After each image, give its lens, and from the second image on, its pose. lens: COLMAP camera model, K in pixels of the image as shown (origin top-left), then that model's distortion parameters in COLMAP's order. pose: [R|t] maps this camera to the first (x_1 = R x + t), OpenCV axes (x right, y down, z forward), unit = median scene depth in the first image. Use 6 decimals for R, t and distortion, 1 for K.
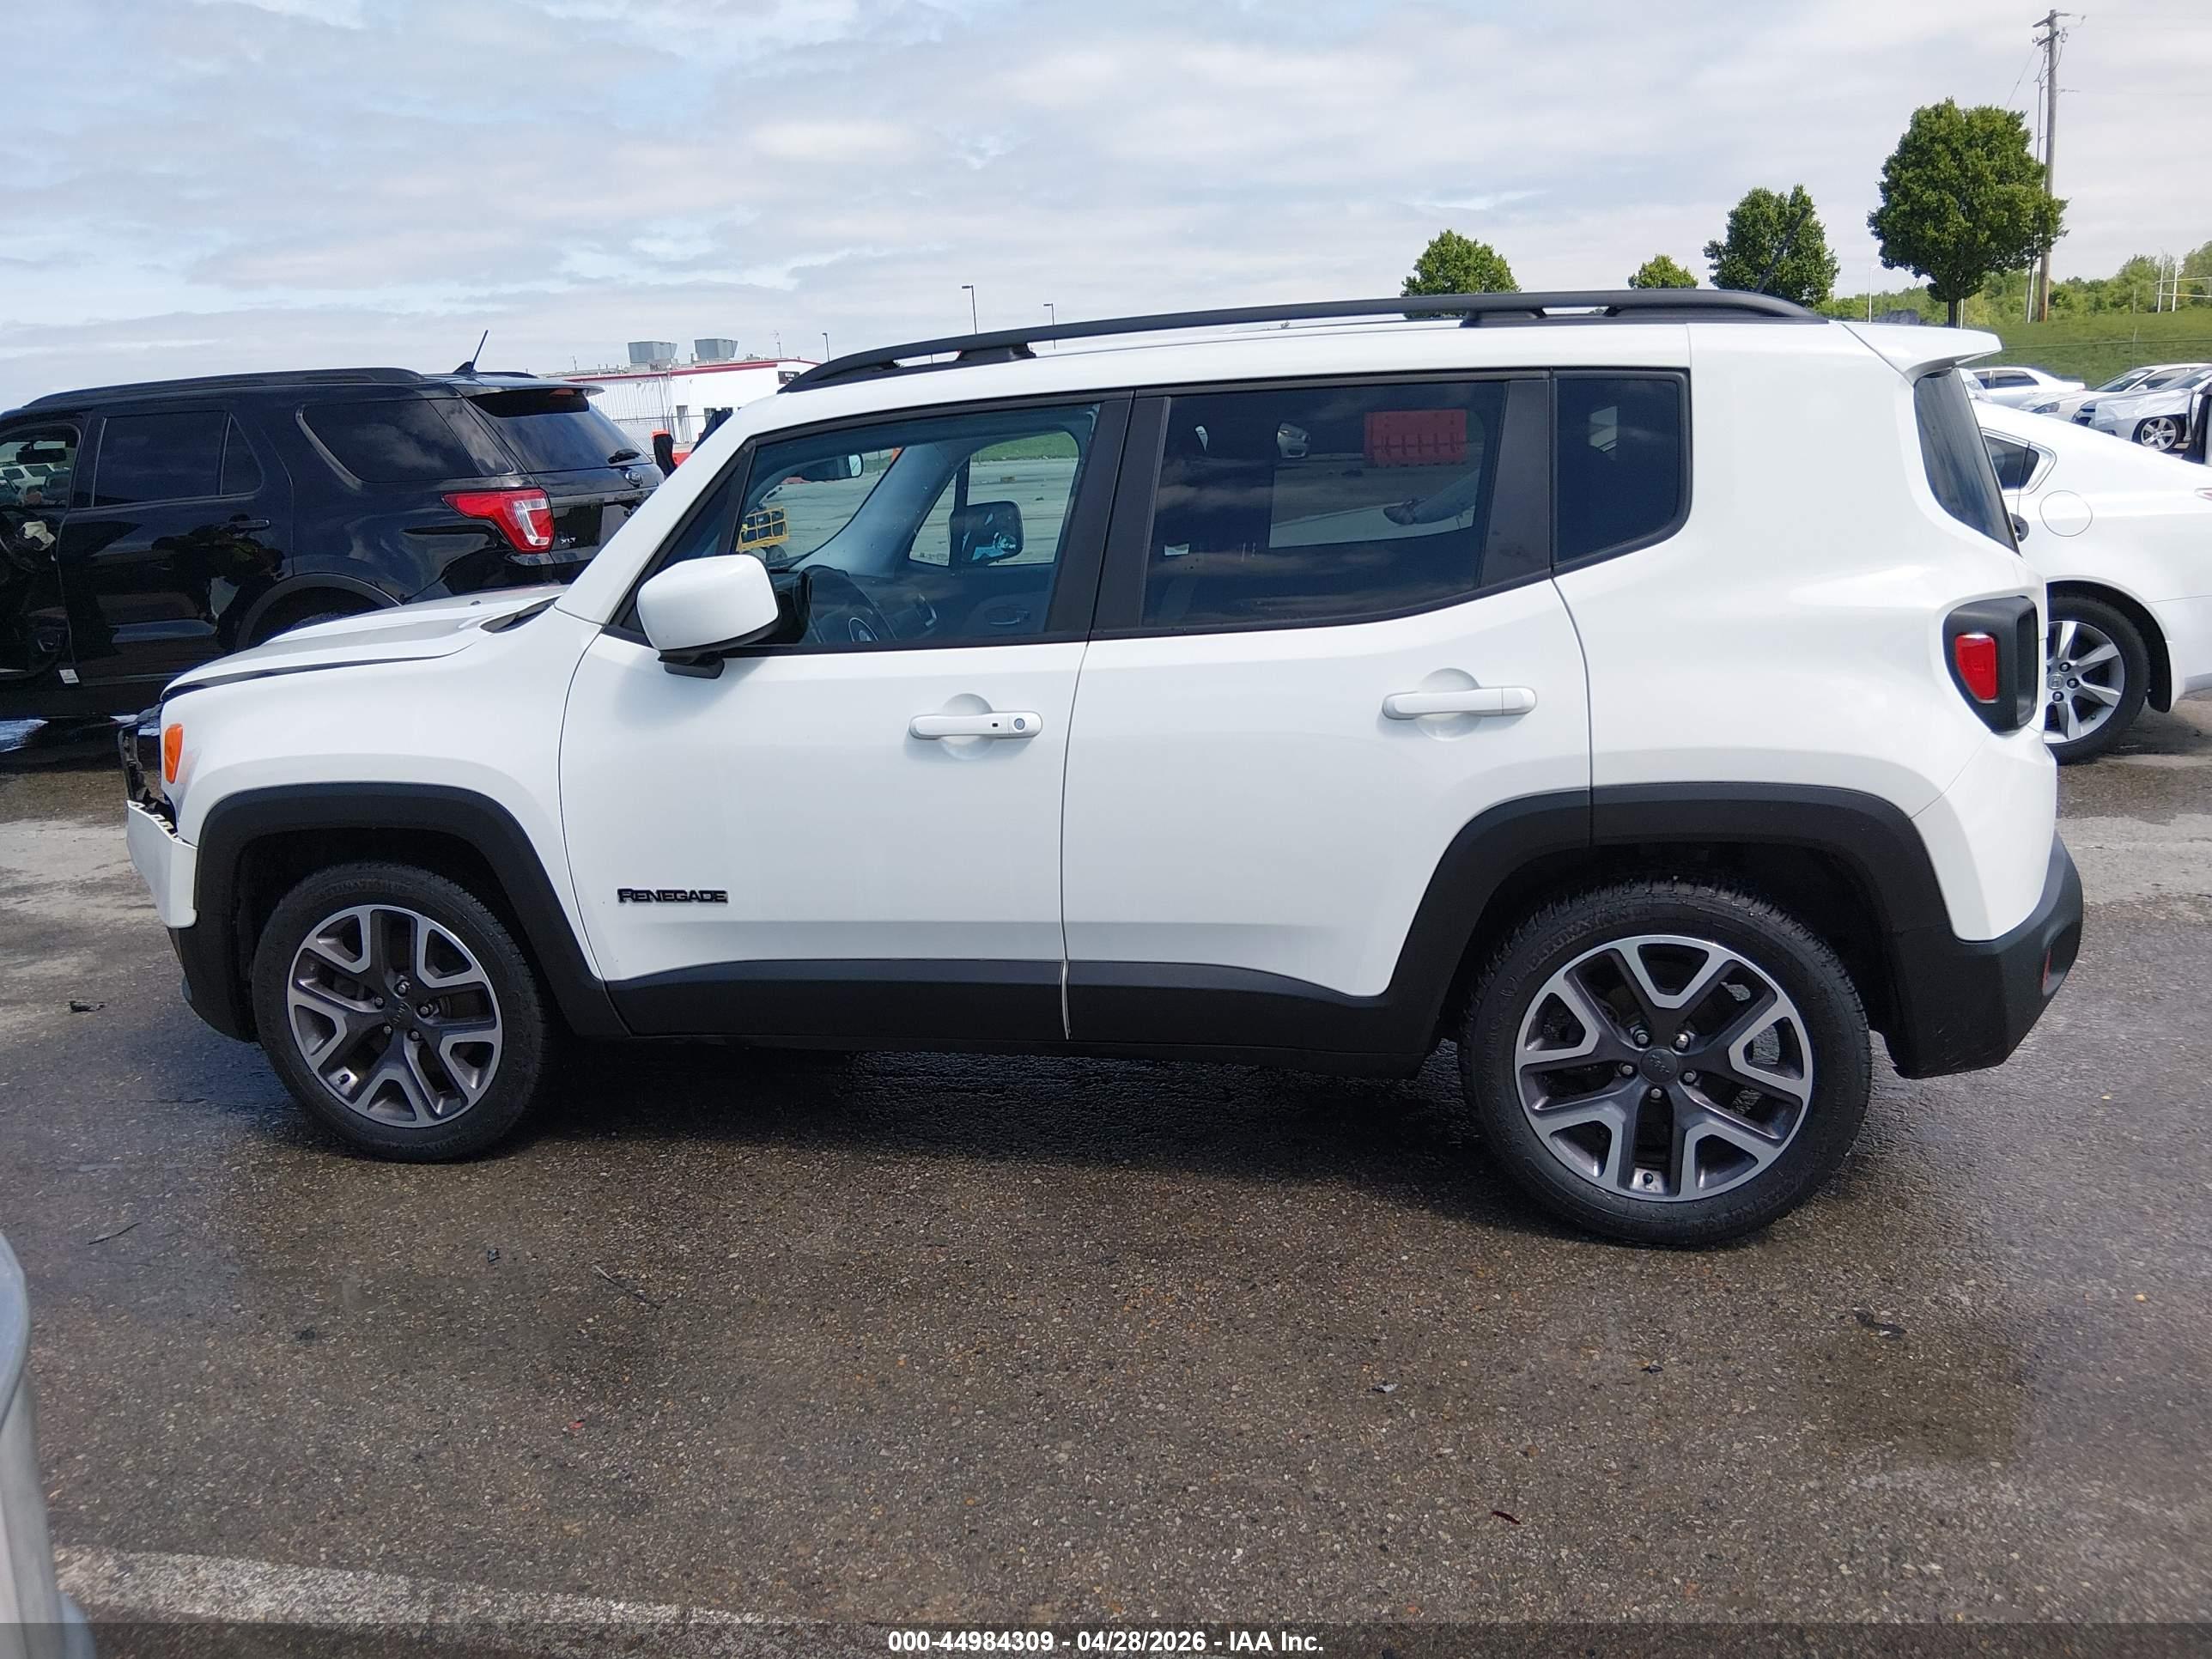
lens RADIAL K [[1701.3, 0, 1118.4], [0, 1701.3, 766.3], [0, 0, 1]] dist [0.097209, -0.167611]
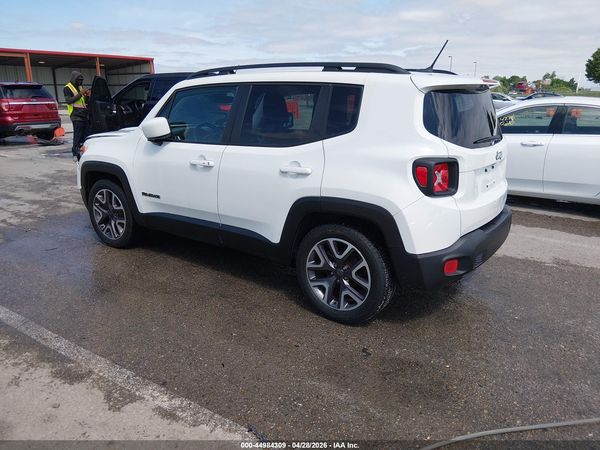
lens RADIAL K [[461.5, 0, 303.4], [0, 461.5, 207.9], [0, 0, 1]] dist [0.097209, -0.167611]
pose [[0.925520, 0.145330, -0.349702, 0.521837], [-0.130155, 0.989251, 0.066647, -0.021982], [0.355629, -0.016168, 0.934487, 0.033001]]
